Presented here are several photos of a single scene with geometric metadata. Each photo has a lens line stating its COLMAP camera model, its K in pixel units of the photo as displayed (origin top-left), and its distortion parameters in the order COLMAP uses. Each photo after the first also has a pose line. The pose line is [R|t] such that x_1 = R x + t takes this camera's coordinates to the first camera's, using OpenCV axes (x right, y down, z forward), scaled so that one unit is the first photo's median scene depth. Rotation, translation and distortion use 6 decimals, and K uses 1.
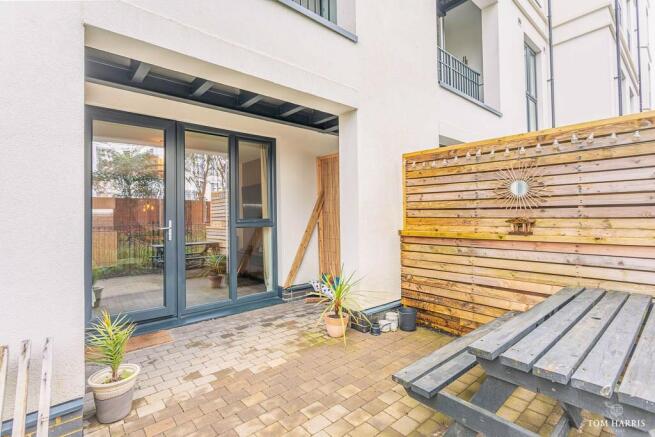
lens RADIAL K [[313.3, 0, 325.2], [0, 313.3, 215.2], [0, 0, 1]] dist [-0.001150, 0.000304]
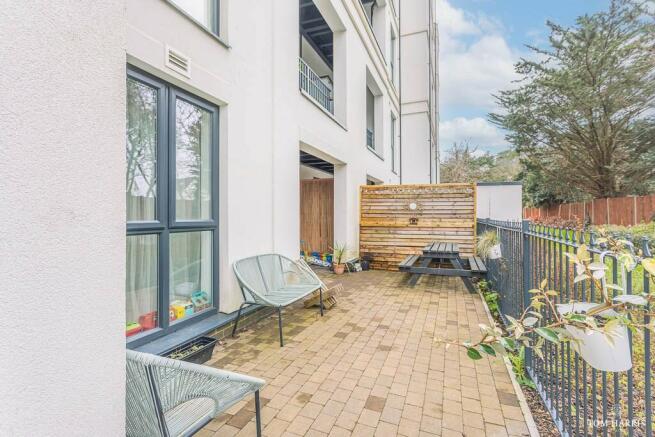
lens RADIAL K [[313.3, 0, 325.2], [0, 313.3, 215.2], [0, 0, 1]] dist [-0.001150, 0.000304]
pose [[0.889720, 0.011807, 0.456355, -1.013375], [-0.014050, 0.999900, 0.001522, -0.005831], [-0.456291, -0.007766, 0.889797, -0.806763]]
